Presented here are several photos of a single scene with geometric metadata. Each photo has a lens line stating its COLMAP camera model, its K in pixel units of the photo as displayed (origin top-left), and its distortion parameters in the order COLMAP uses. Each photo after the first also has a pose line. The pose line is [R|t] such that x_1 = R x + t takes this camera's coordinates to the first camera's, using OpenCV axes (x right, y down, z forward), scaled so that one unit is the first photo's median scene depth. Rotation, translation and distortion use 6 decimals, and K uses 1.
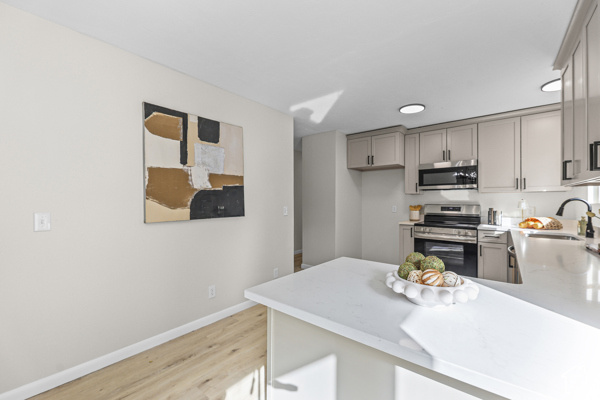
lens RADIAL K [[249.2, 0, 300.0], [0, 249.2, 200.0], [0, 0, 1]] dist [-0.000530, -0.000004]
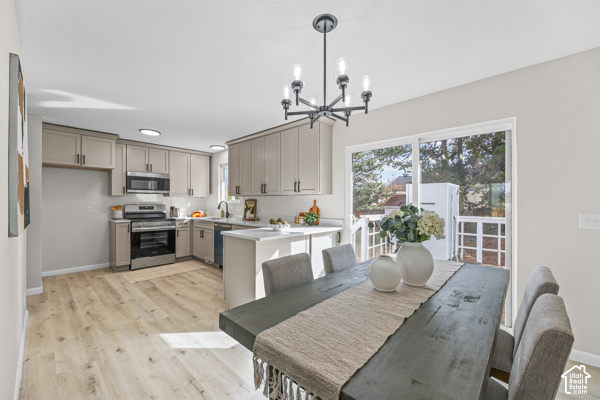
lens RADIAL K [[245.6, 0, 300.0], [0, 245.6, 200.0], [0, 0, 1]] dist [-0.023848, -0.000042]
pose [[0.052017, 0.007140, 0.998621, -0.975945], [-0.004552, 0.999966, -0.006913, -0.001777], [-0.998636, -0.004186, 0.052048, 0.174914]]
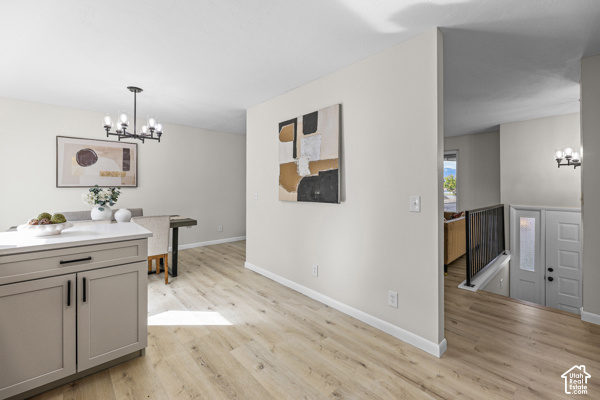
lens RADIAL K [[250.7, 0, 302.9], [0, 250.7, 183.9], [0, 0, 1]] dist [0.001830, 0.000114]
pose [[-0.123112, -0.011534, -0.992326, 0.739594], [0.000150, 0.999932, -0.011641, 0.006301], [0.992393, -0.001582, -0.123102, 1.084294]]
